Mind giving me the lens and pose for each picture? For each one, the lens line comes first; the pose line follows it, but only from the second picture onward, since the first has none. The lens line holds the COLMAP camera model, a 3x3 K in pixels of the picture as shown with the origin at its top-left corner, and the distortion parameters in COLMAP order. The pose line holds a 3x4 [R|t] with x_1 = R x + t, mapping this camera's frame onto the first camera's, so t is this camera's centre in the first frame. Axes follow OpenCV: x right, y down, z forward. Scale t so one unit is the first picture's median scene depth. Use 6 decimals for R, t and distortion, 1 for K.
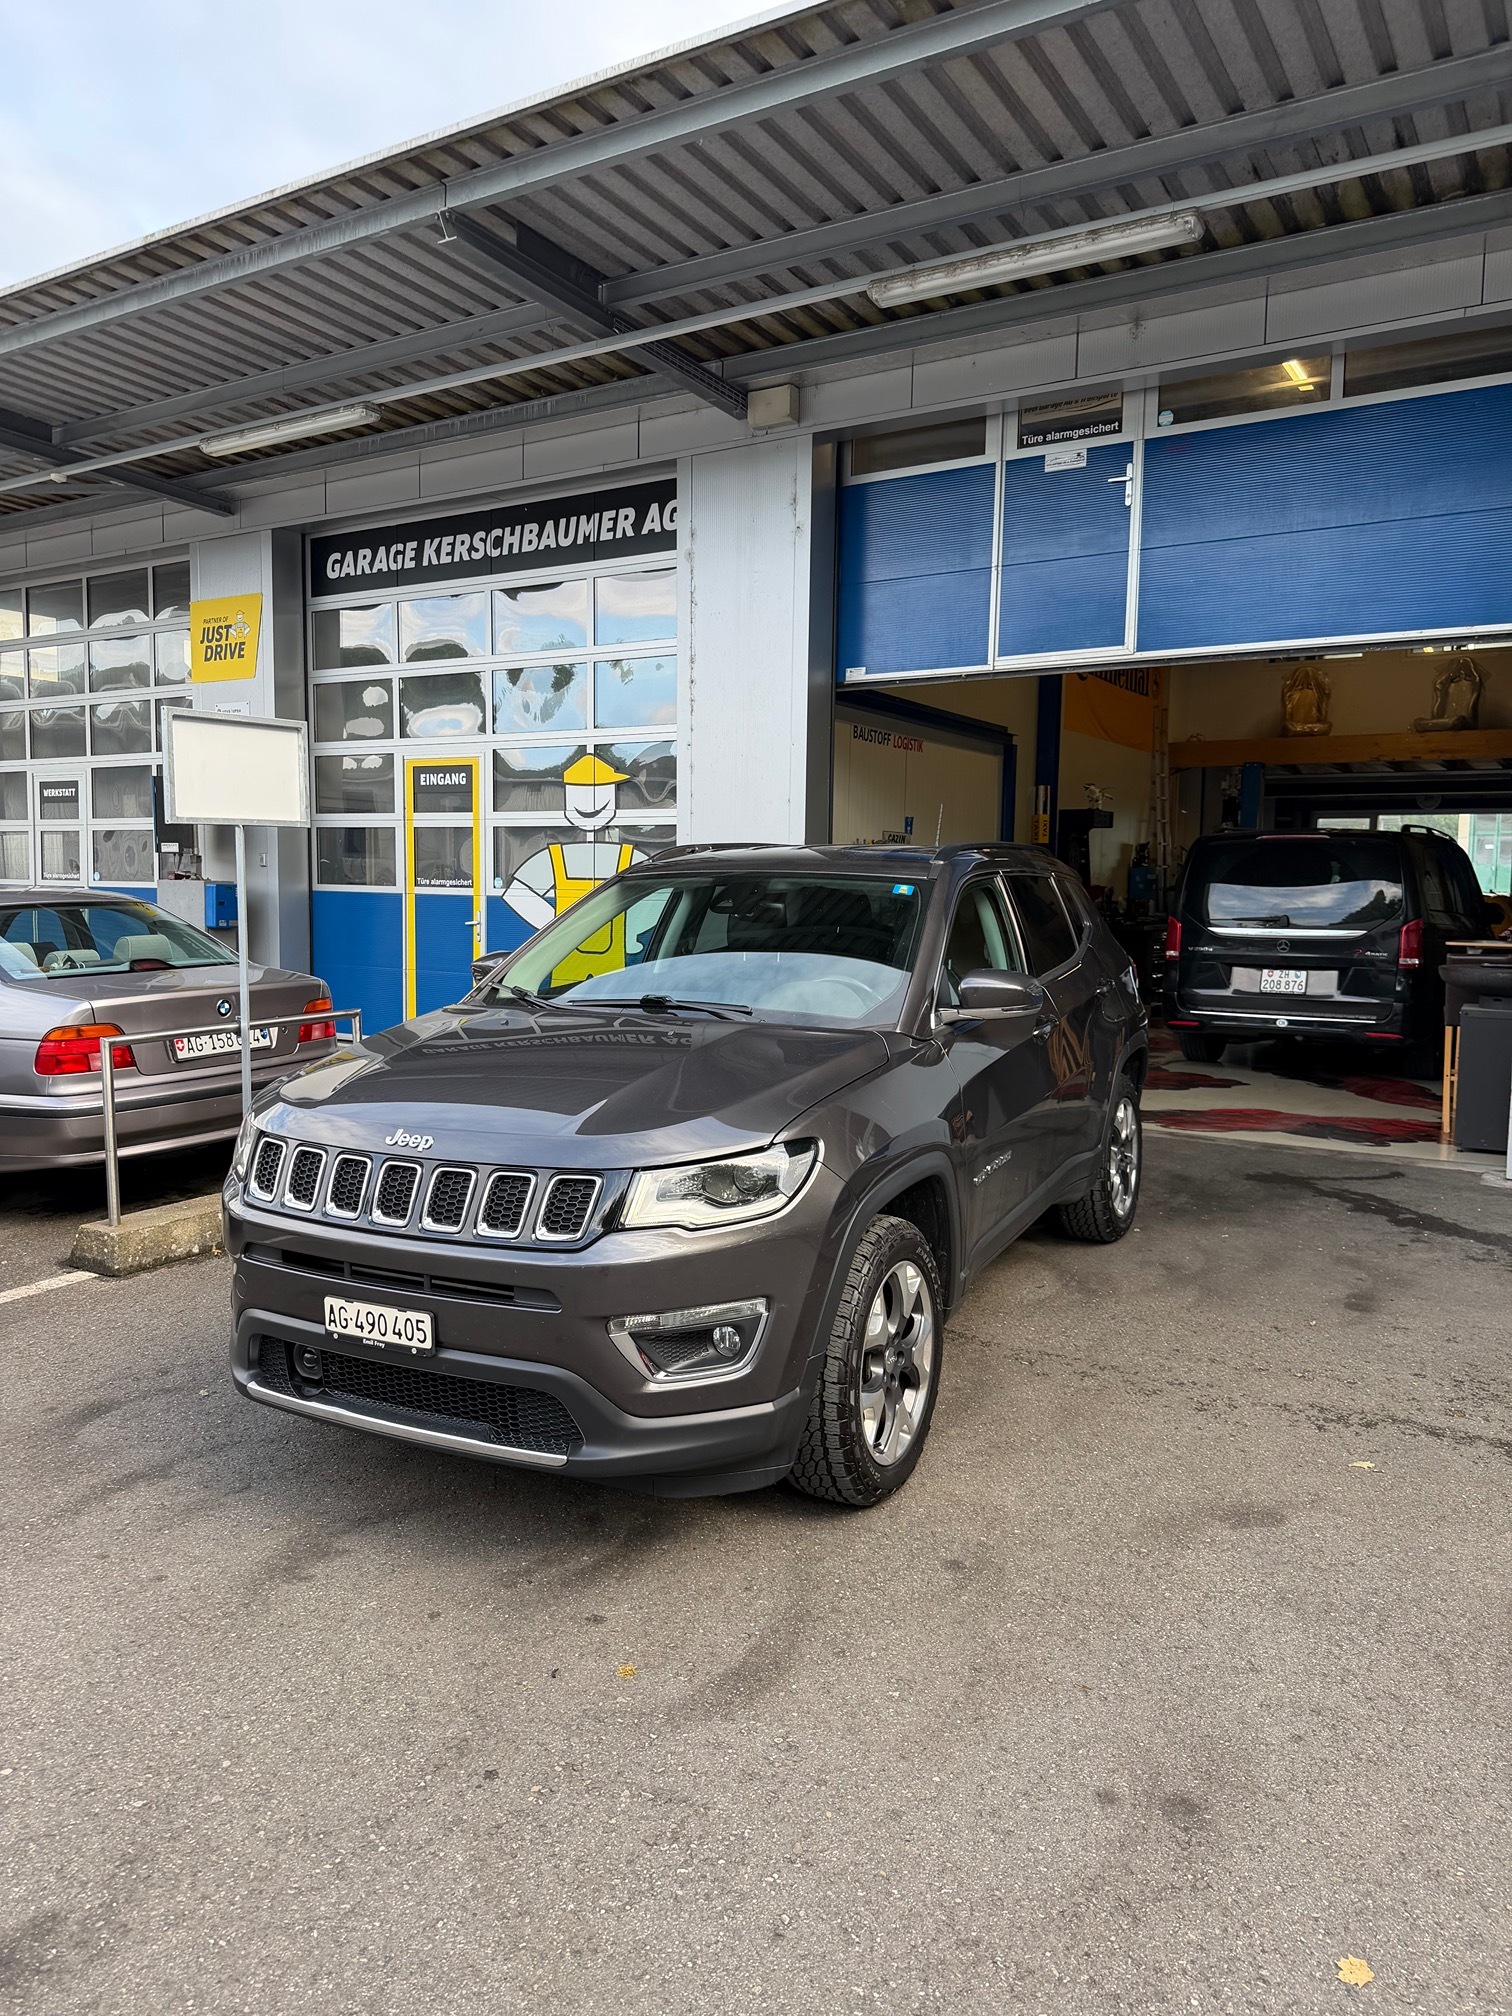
lens RADIAL K [[1397.7, 0, 753.4], [0, 1397.7, 998.5], [0, 0, 1]] dist [-0.000442, -0.003928]
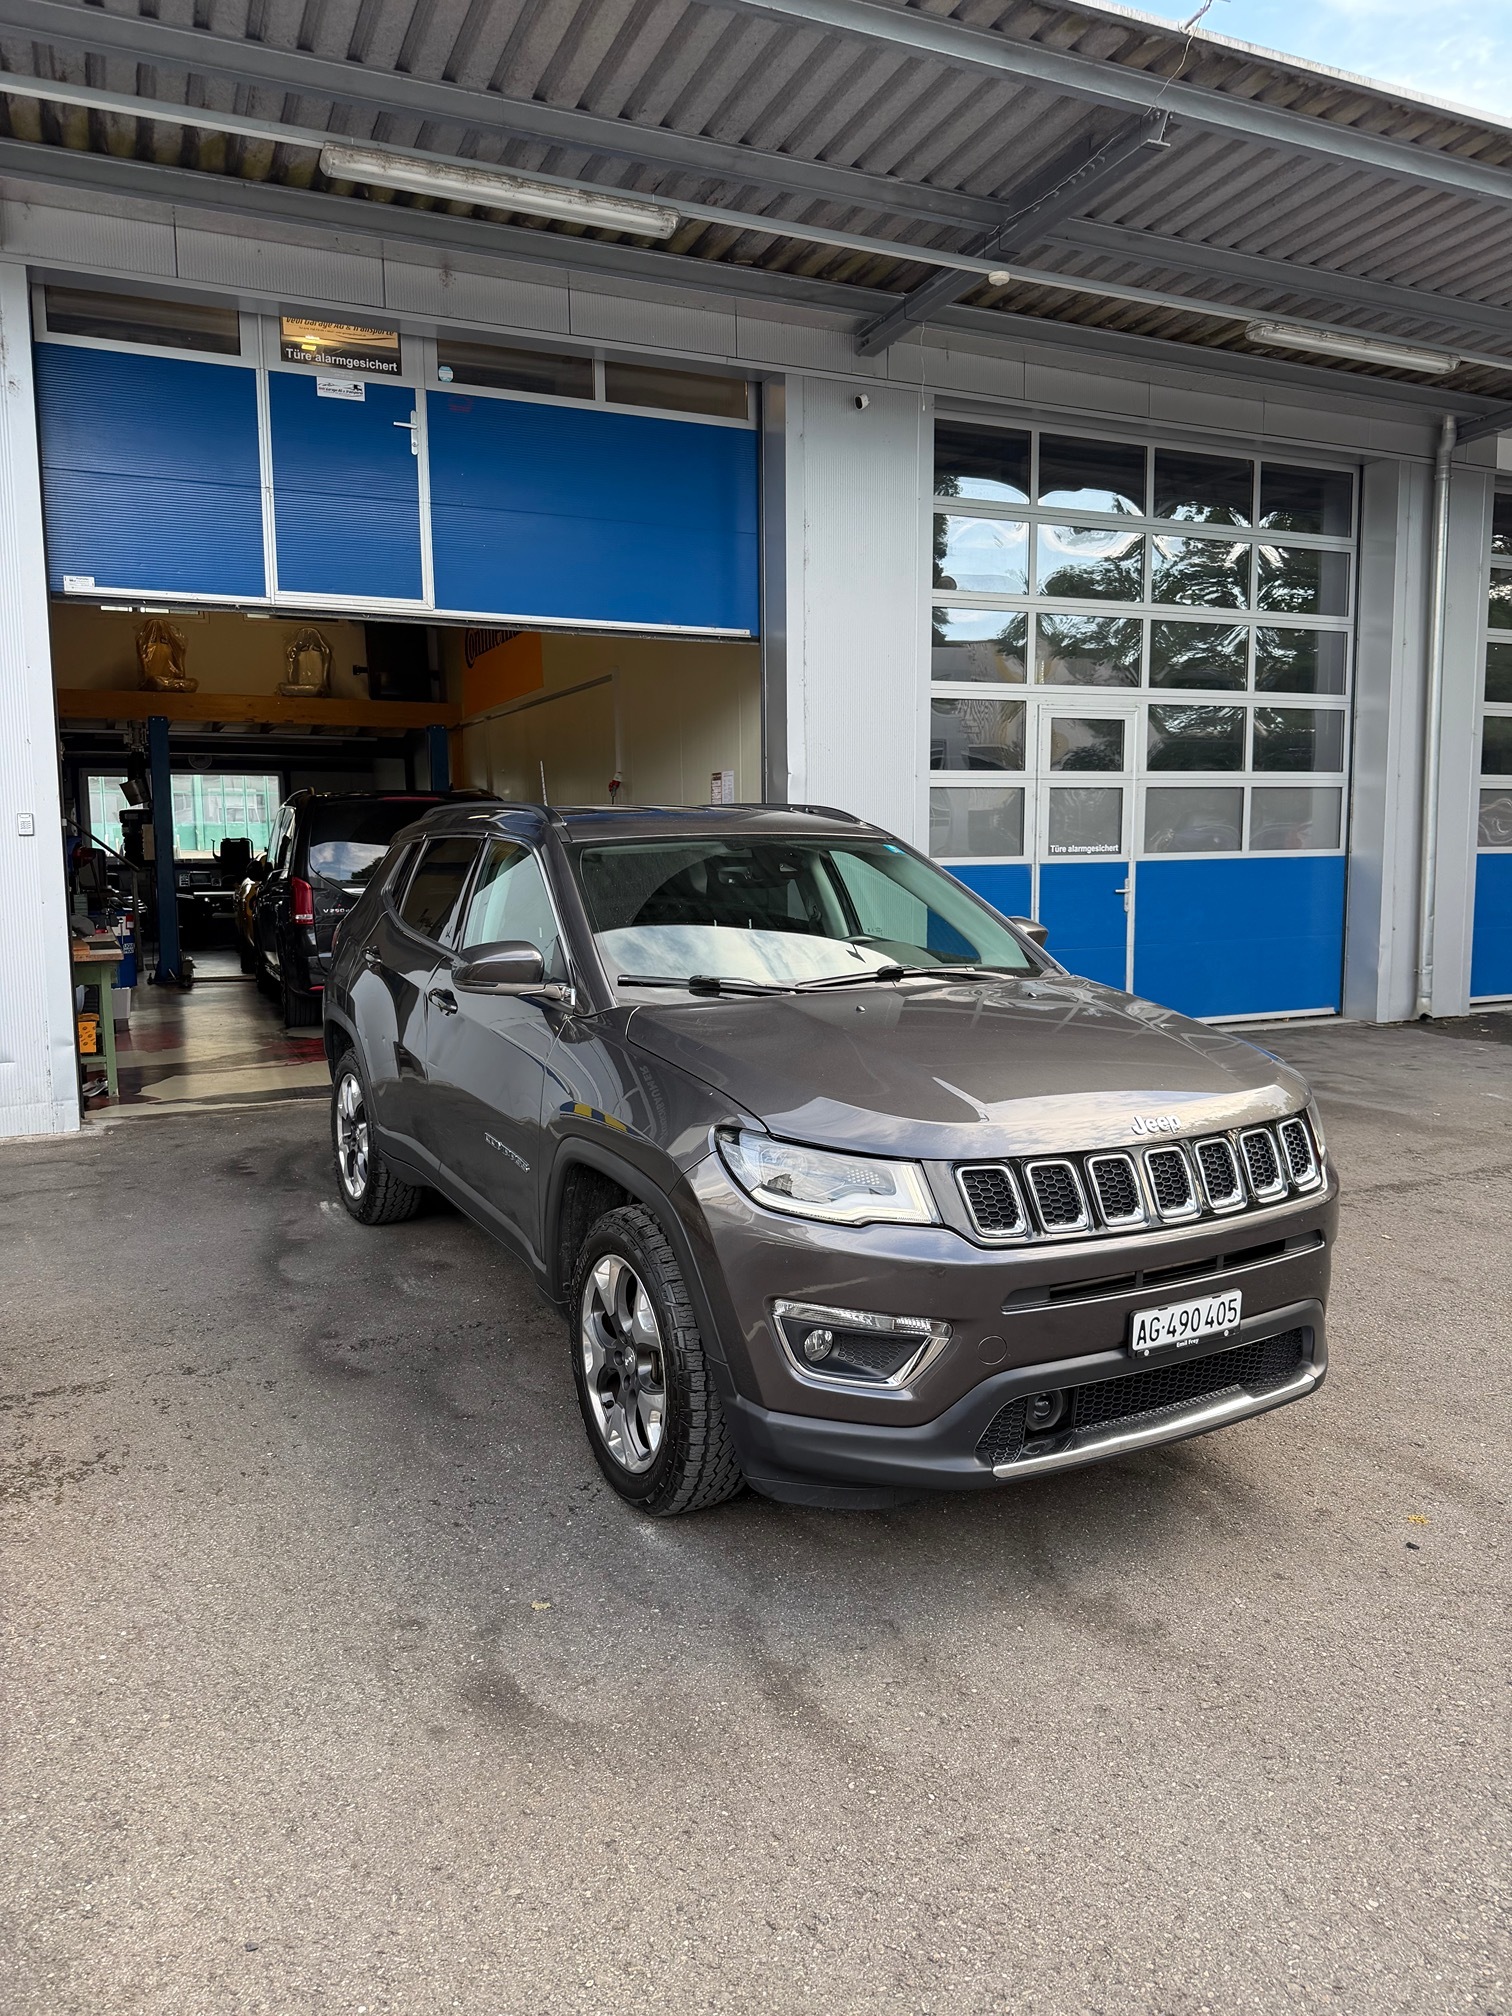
lens RADIAL K [[1379.9, 0, 756.0], [0, 1379.9, 1008.0], [0, 0, 1]] dist [0.031420, -0.055910]
pose [[0.561161, -0.114054, 0.819811, -0.612000], [0.083452, 0.993210, 0.081055, -0.039064], [-0.823489, 0.022930, 0.566868, 0.371646]]
